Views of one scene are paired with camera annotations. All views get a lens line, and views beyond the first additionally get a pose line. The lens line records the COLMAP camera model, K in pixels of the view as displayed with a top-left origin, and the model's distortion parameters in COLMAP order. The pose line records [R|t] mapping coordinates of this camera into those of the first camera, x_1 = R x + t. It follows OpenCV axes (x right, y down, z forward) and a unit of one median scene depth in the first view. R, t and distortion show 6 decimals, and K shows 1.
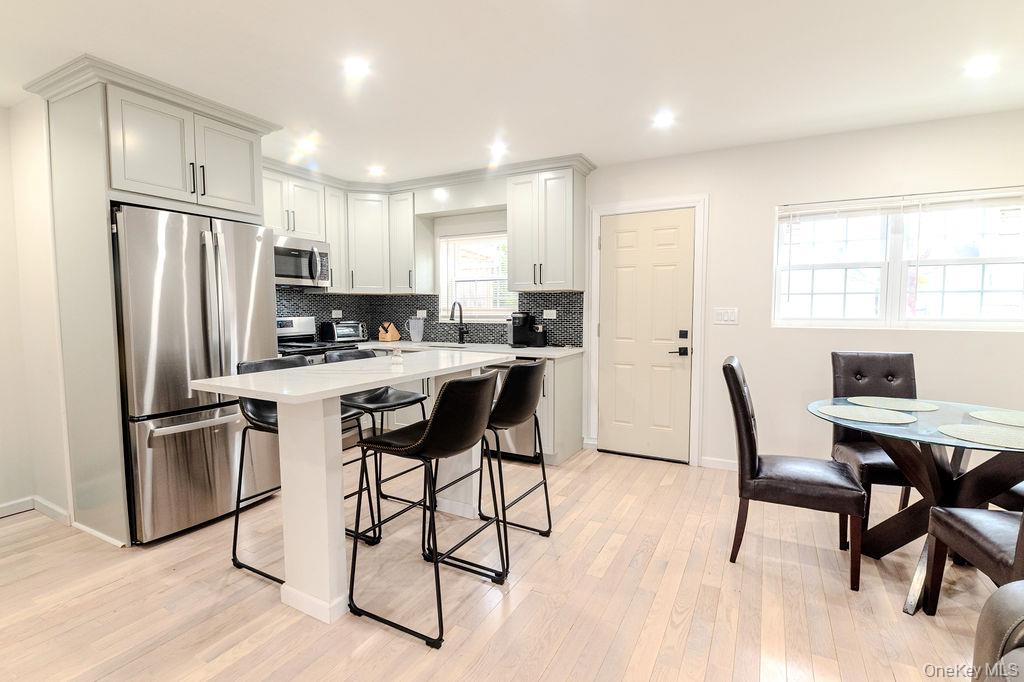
lens RADIAL K [[471.0, 0, 505.3], [0, 471.0, 345.8], [0, 0, 1]] dist [-0.006934, -0.003599]
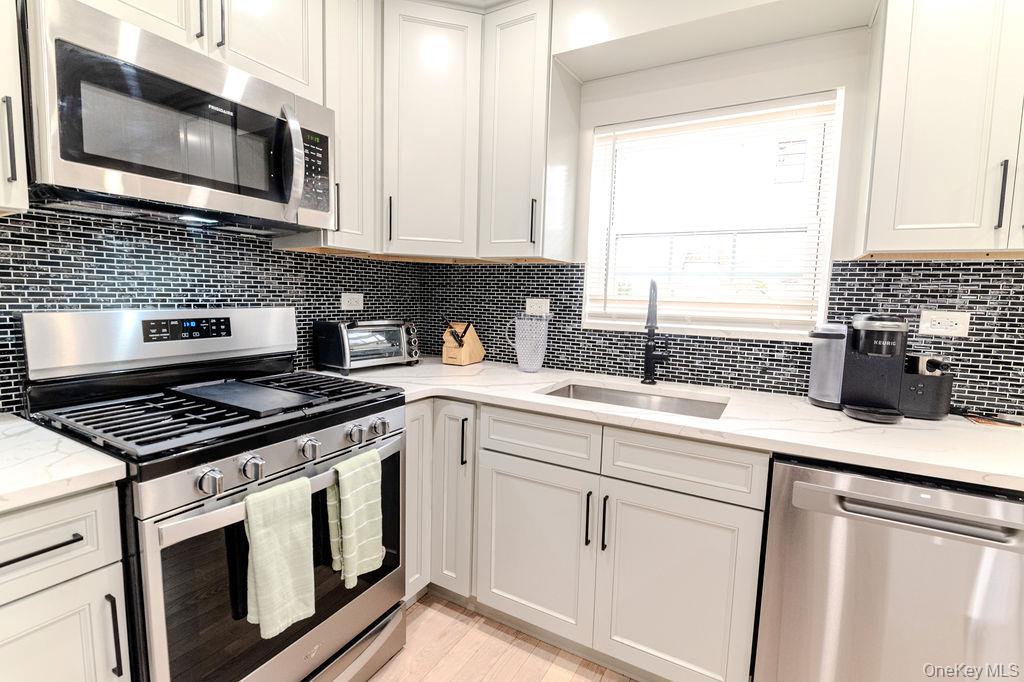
lens RADIAL K [[471.0, 0, 514.1], [0, 471.0, 345.8], [0, 0, 1]] dist [-0.006934, -0.003599]
pose [[0.999399, 0.030826, -0.015844, -0.234317], [-0.030337, 0.999082, 0.030236, -0.052495], [0.016761, -0.029738, 0.999417, 0.666986]]
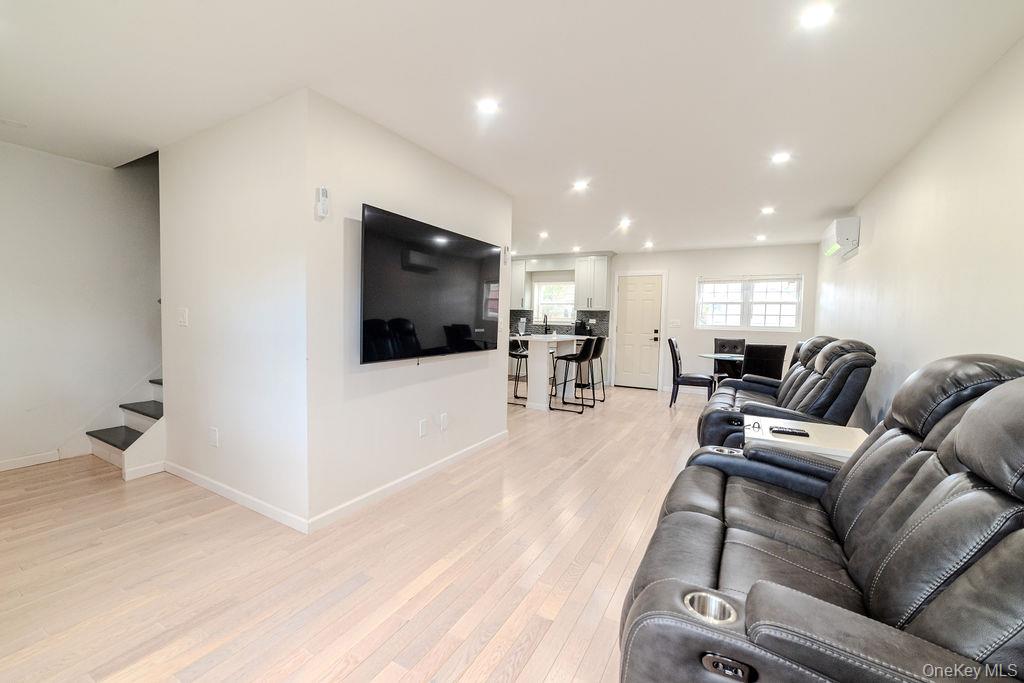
lens RADIAL K [[388.6, 0, 504.9], [0, 388.6, 338.9], [0, 0, 1]] dist [-0.003552, 0.000238]
pose [[0.999477, 0.024697, -0.020887, -0.266643], [-0.025218, 0.999367, -0.025103, 0.067315], [0.020254, 0.025617, 0.999467, -0.763961]]
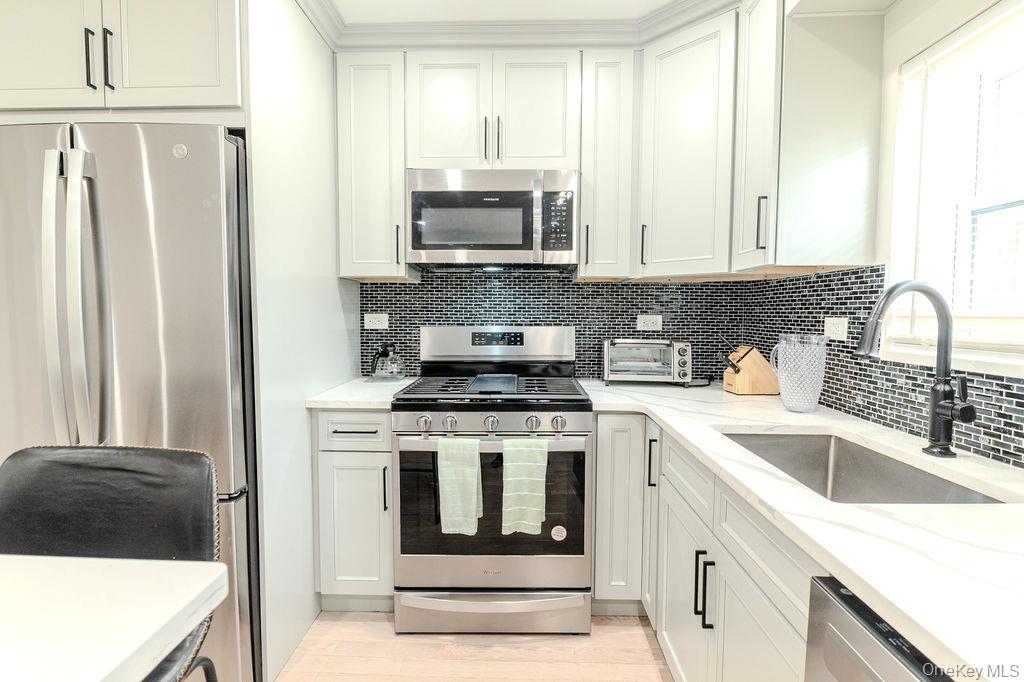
lens RADIAL K [[471.0, 0, 512.0], [0, 471.0, 343.1], [0, 0, 1]] dist [-0.006934, -0.003599]
pose [[0.455191, 0.060942, -0.888306, 0.019614], [-0.076549, 0.996640, 0.029148, -0.059709], [0.887097, 0.054731, 0.458326, 0.780323]]
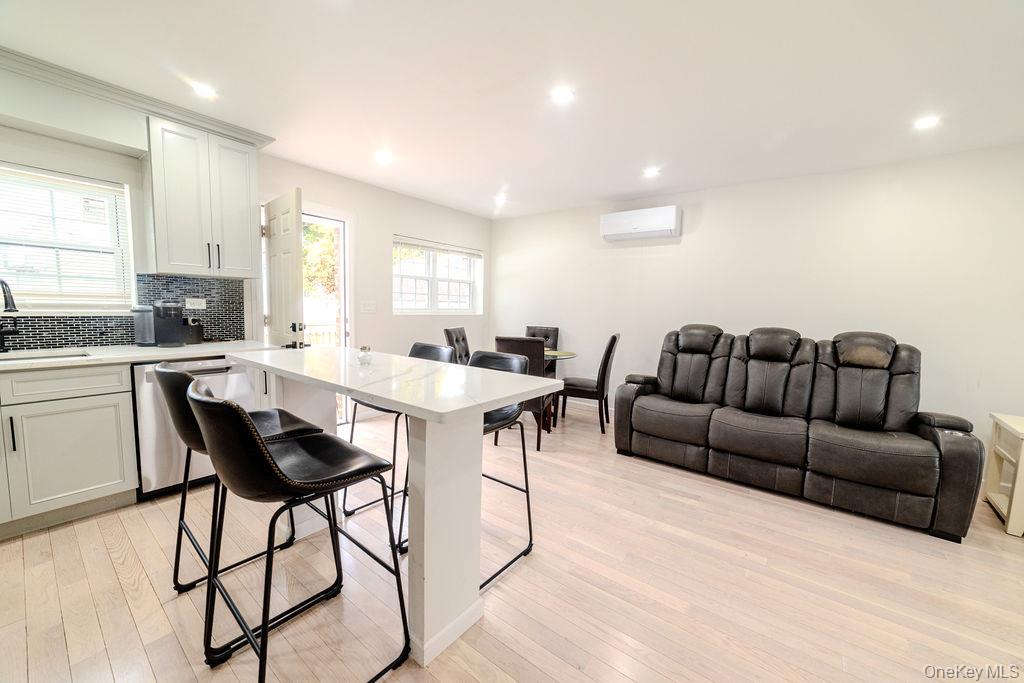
lens RADIAL K [[388.6, 0, 509.0], [0, 388.6, 339.9], [0, 0, 1]] dist [-0.003552, 0.000238]
pose [[0.167364, -0.083720, 0.982334, -0.513384], [0.048092, 0.995895, 0.076682, -0.029860], [-0.984722, 0.034408, 0.170703, 0.352379]]
